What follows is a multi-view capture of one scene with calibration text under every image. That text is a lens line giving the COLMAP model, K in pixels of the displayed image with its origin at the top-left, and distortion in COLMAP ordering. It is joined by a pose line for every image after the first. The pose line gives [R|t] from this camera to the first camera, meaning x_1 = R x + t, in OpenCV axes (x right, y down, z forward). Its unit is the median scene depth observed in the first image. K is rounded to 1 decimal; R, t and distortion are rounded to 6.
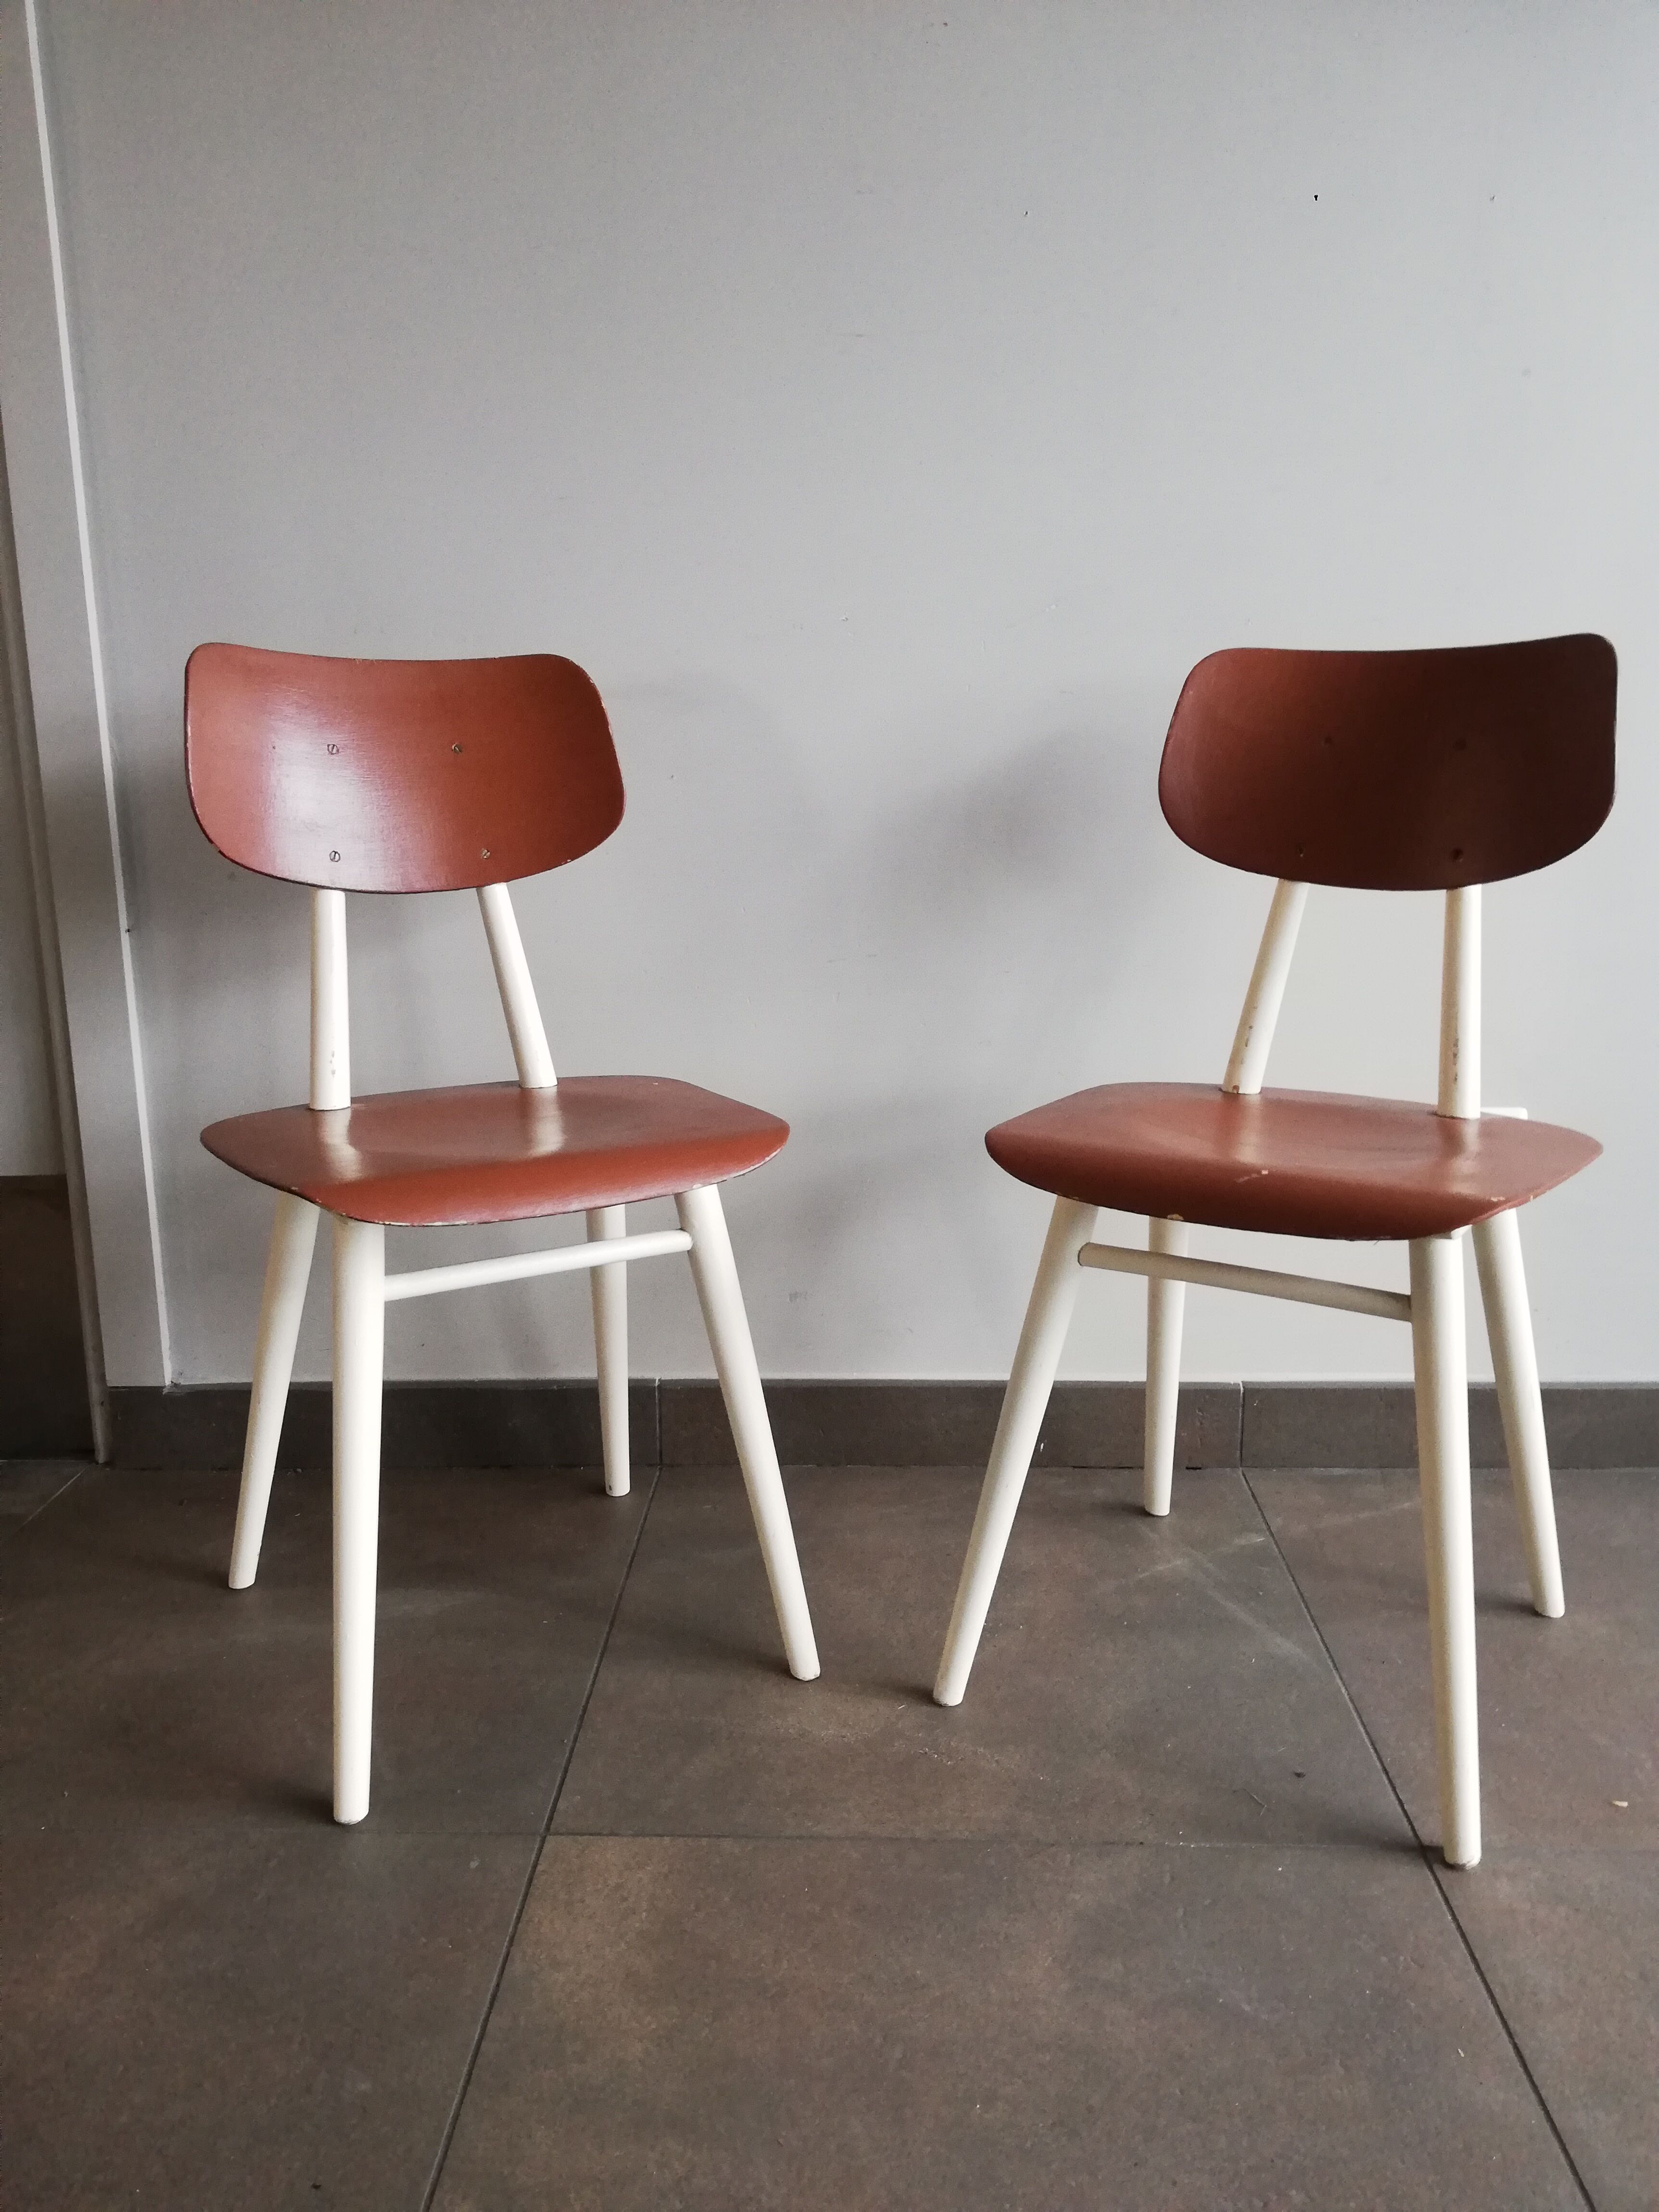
lens RADIAL K [[1678.3, 0, 815.5], [0, 1678.3, 1071.5], [0, 0, 1]] dist [0.011202, -0.035476]
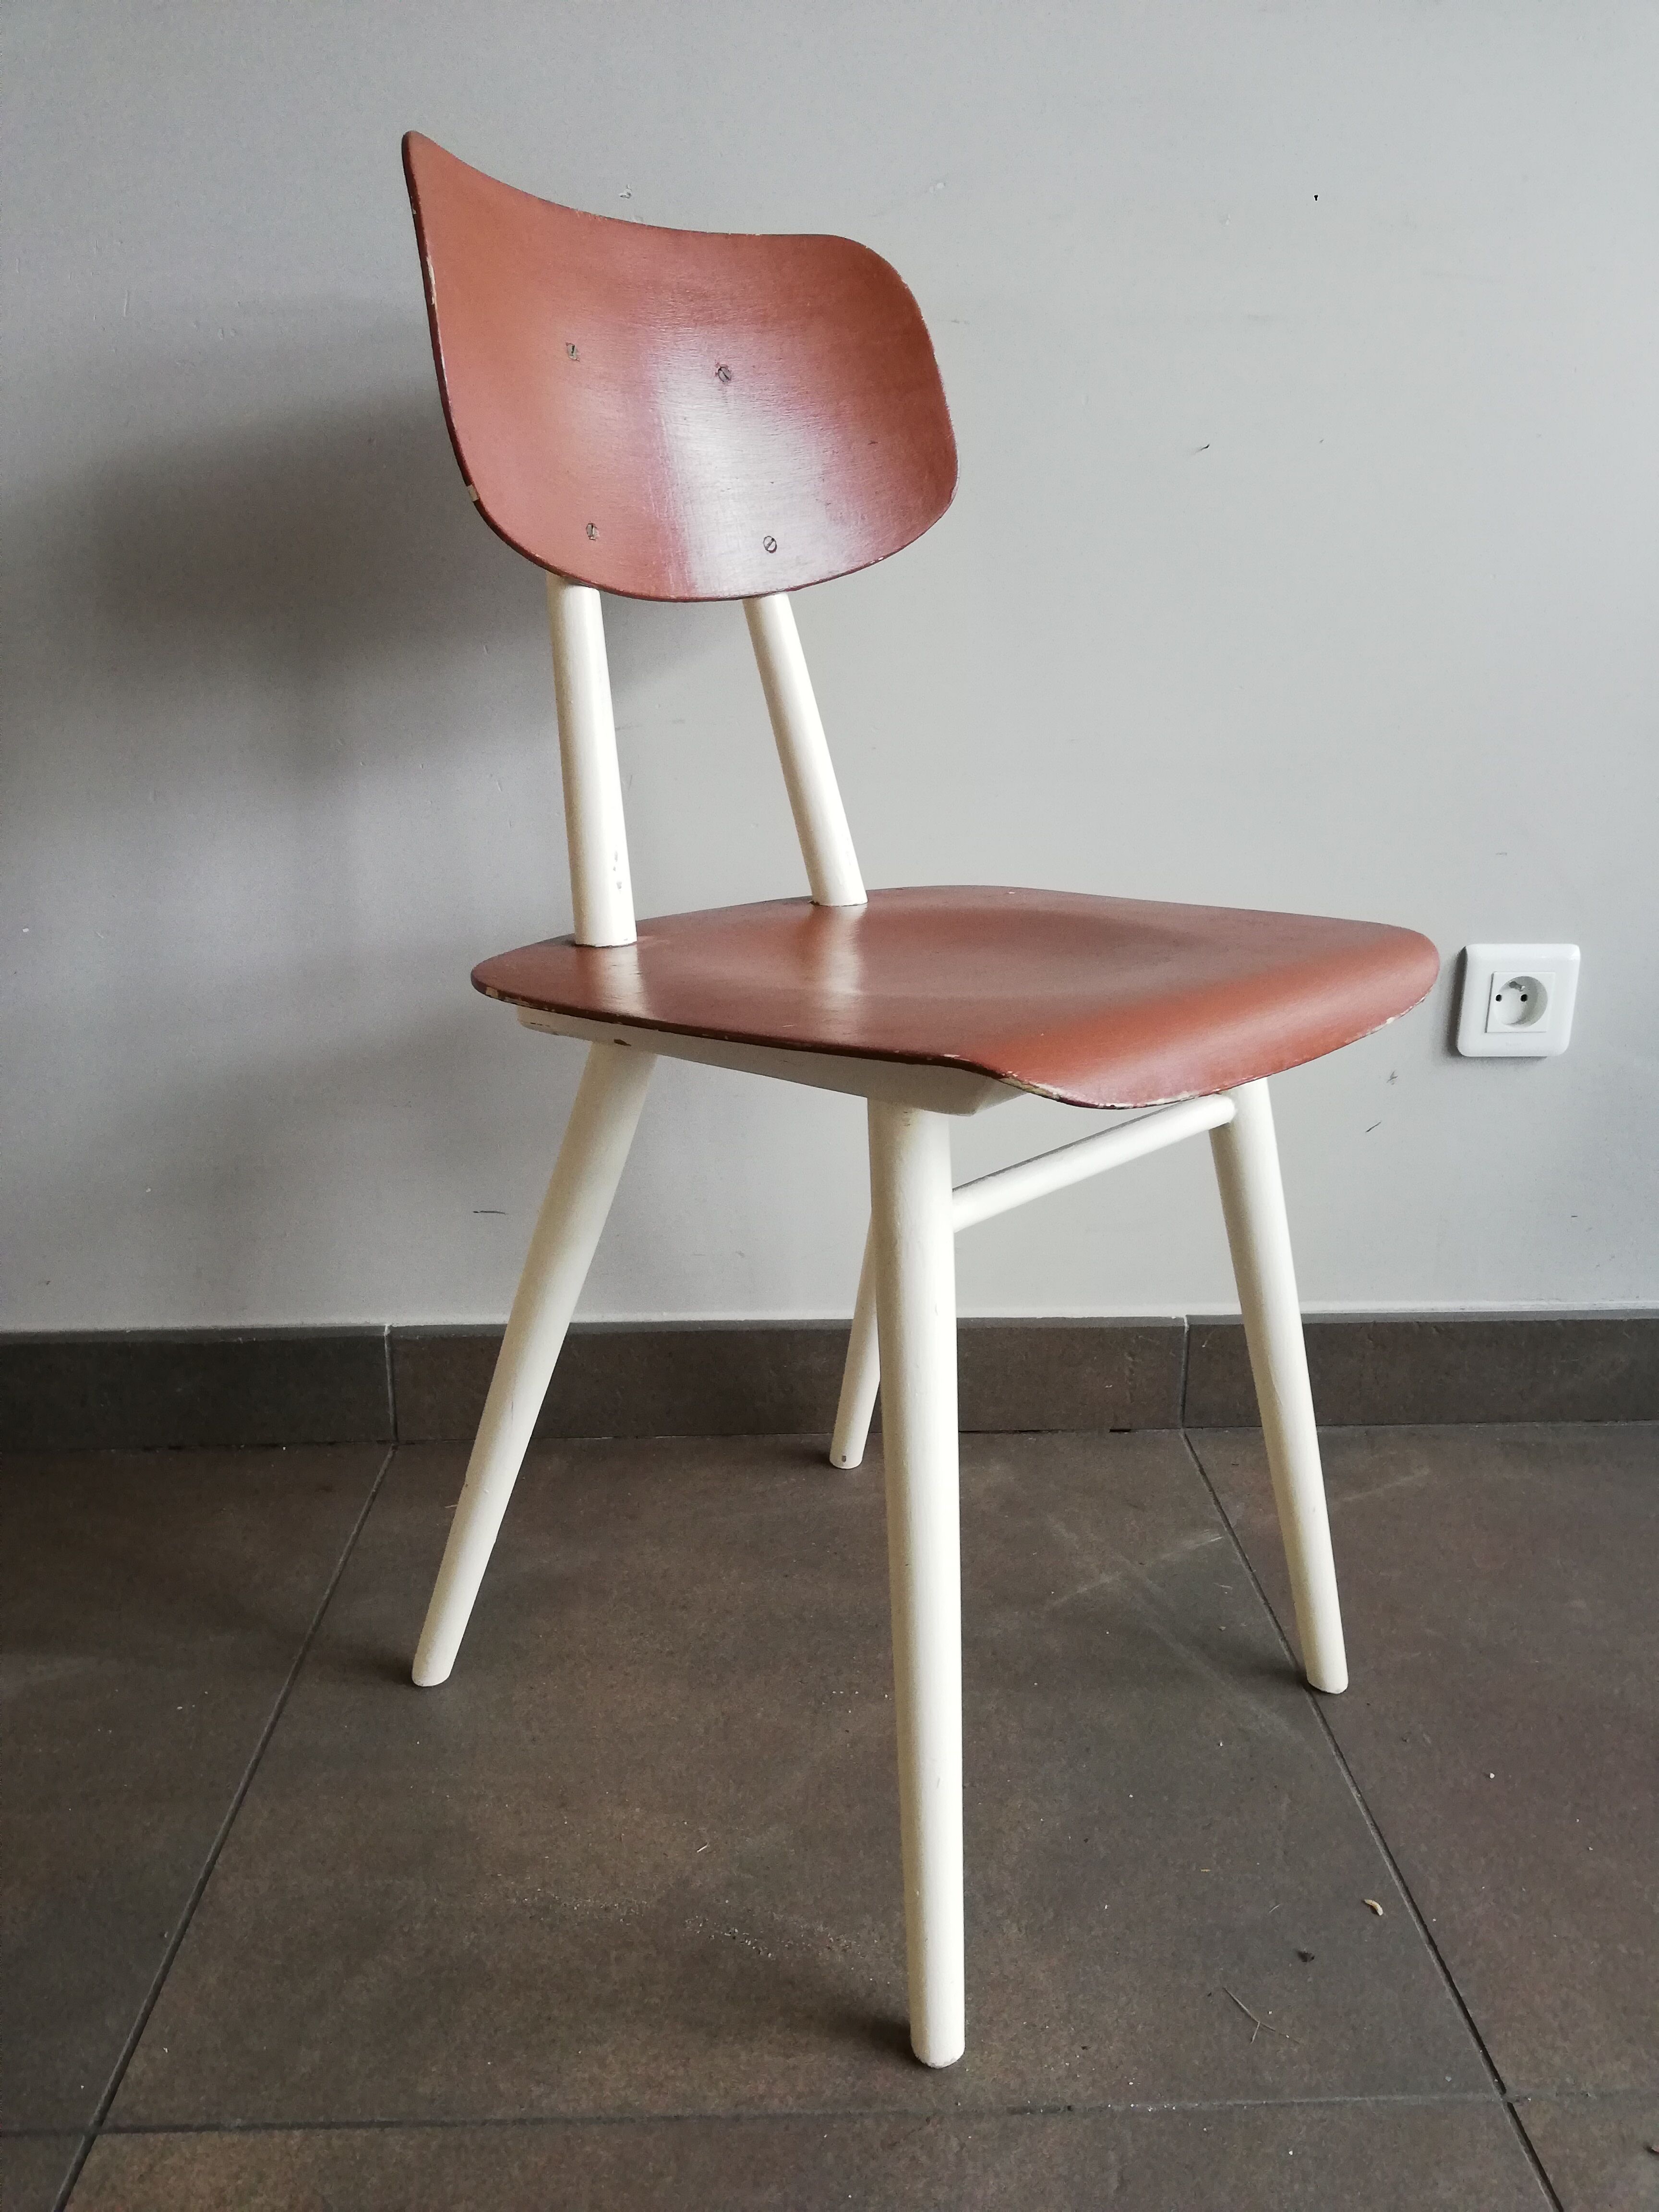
lens RADIAL K [[1678.3, 0, 829.1], [0, 1678.3, 1093.4], [0, 0, 1]] dist [0.011202, -0.035476]
pose [[0.997042, -0.005528, 0.076662, 0.053926], [-0.001671, 0.995615, 0.093533, 0.023665], [-0.076843, -0.093384, 0.992660, 0.386043]]
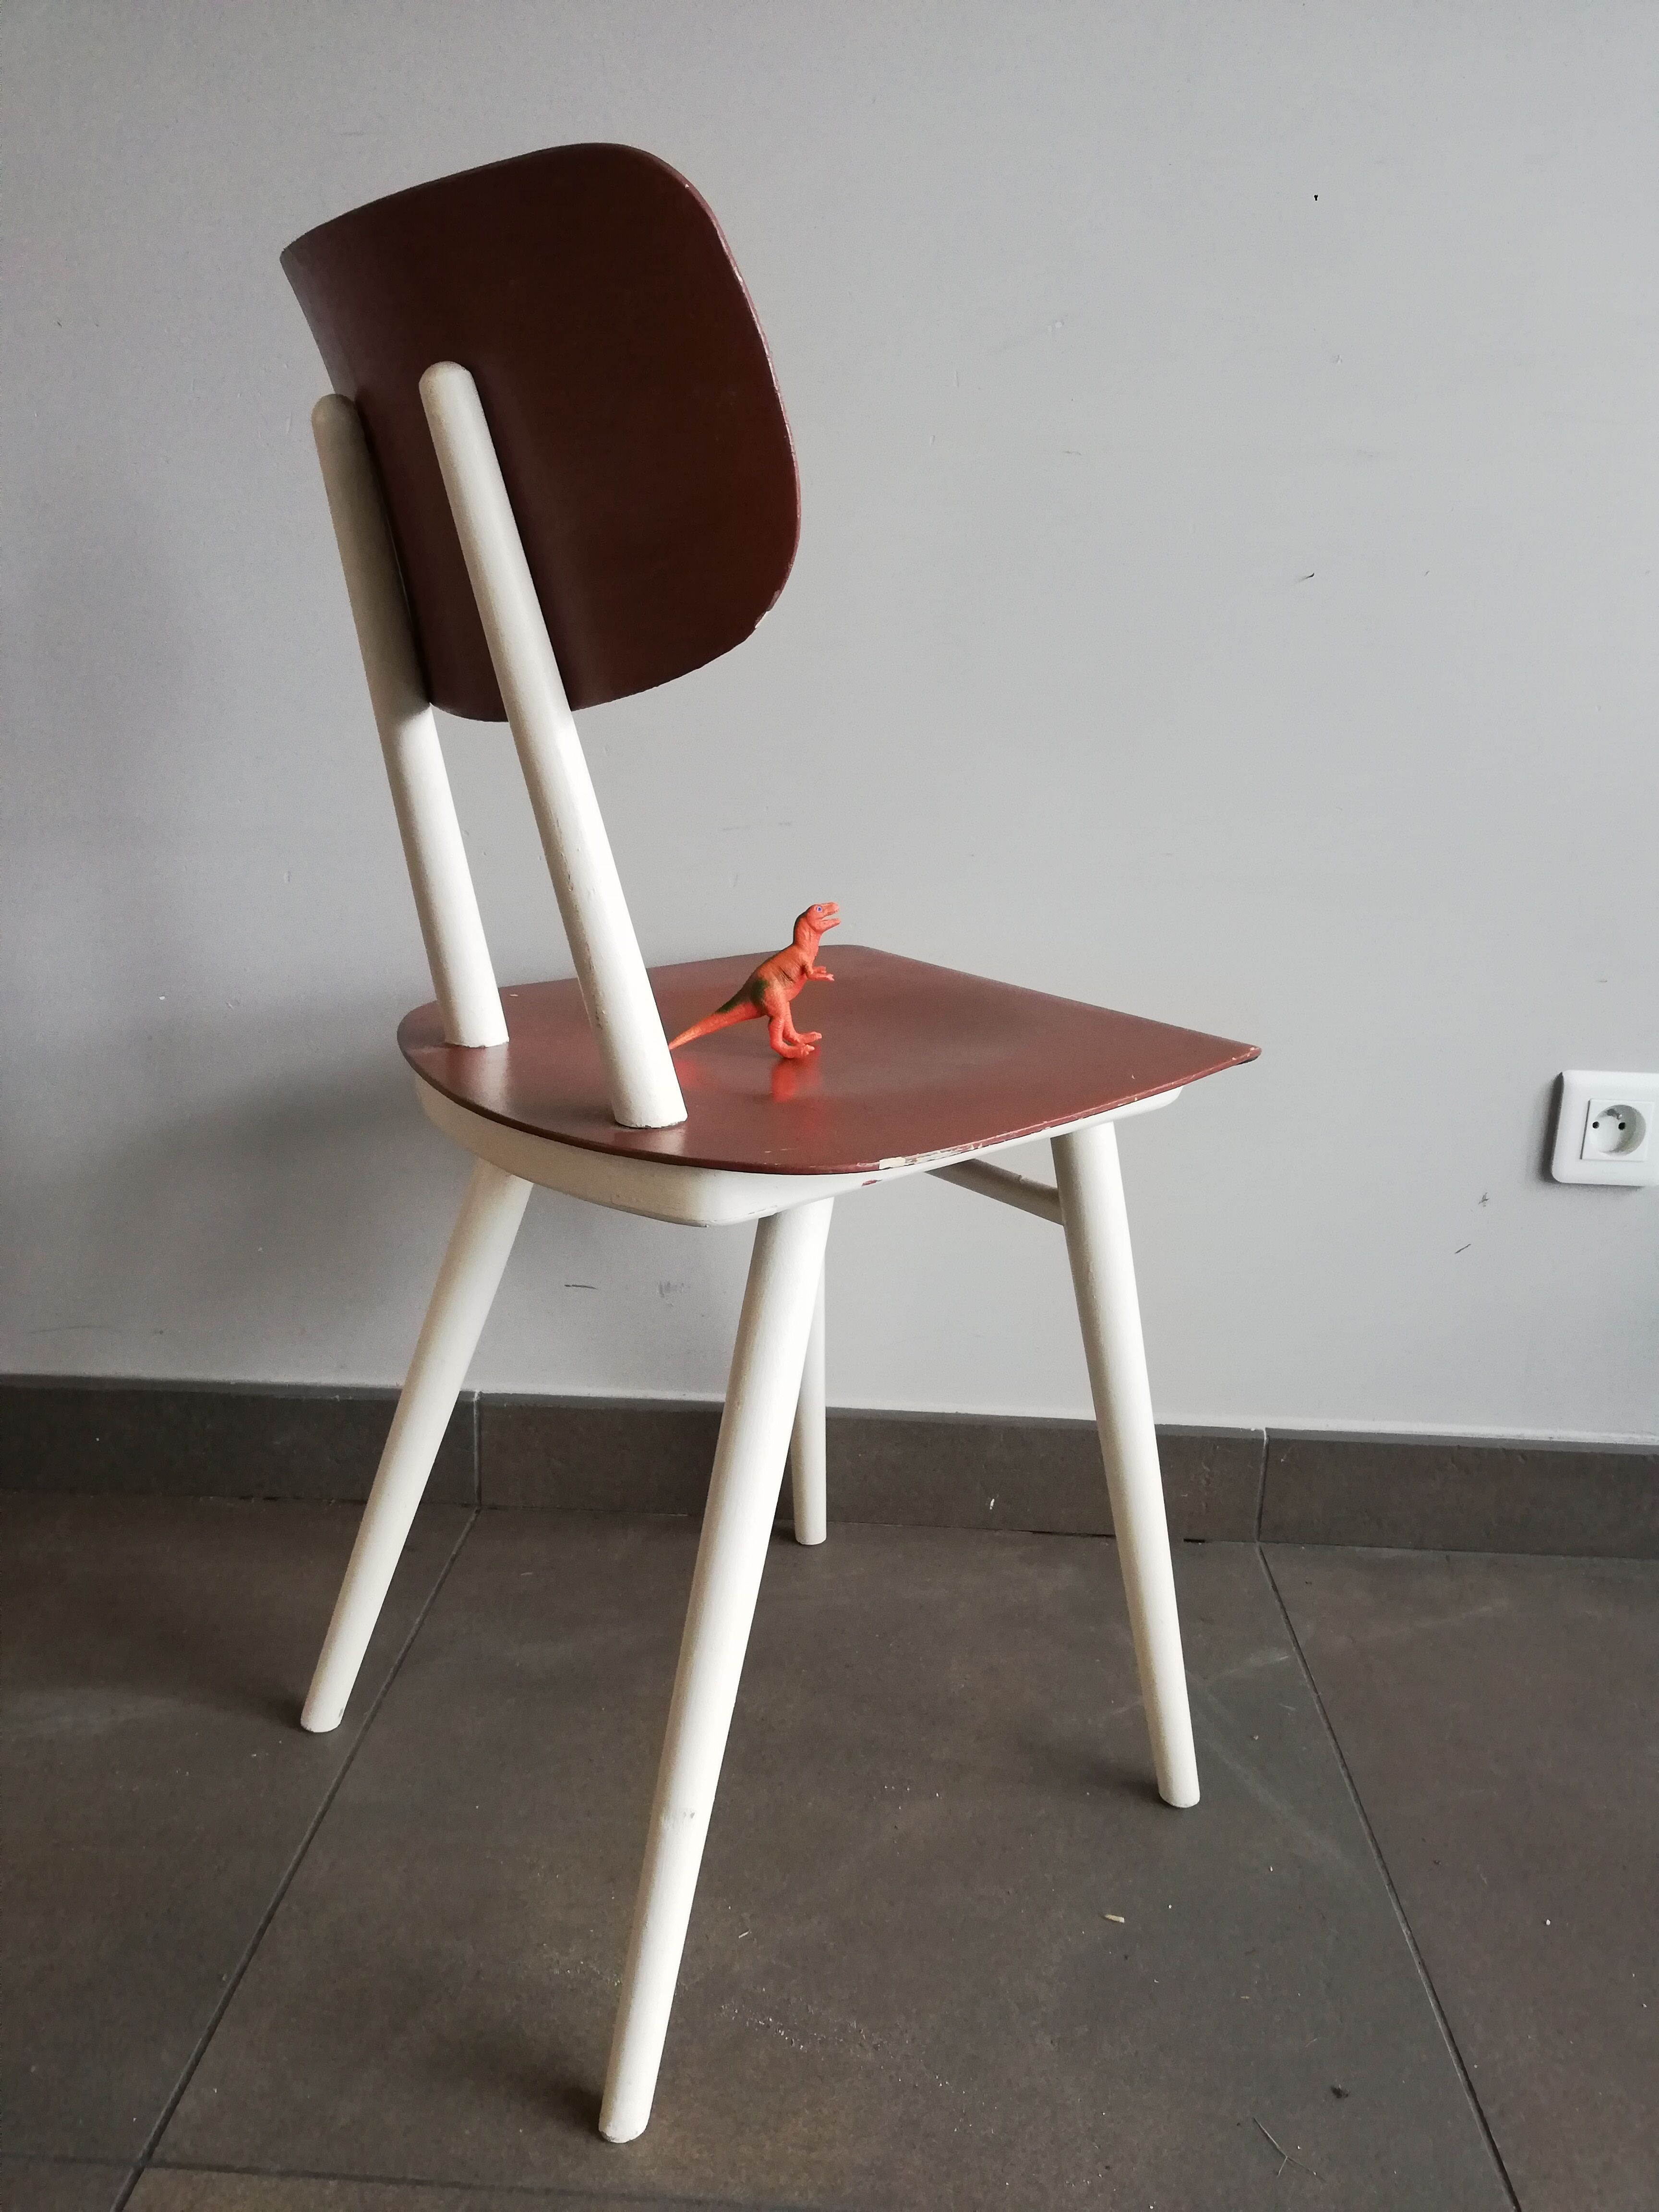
lens RADIAL K [[1678.3, 0, 828.5], [0, 1678.3, 1095.0], [0, 0, 1]] dist [0.011202, -0.035476]
pose [[0.999079, 0.042667, 0.004458, 0.070107], [-0.042843, 0.997675, 0.053004, 0.009426], [-0.002186, -0.053146, 0.998584, 0.365371]]
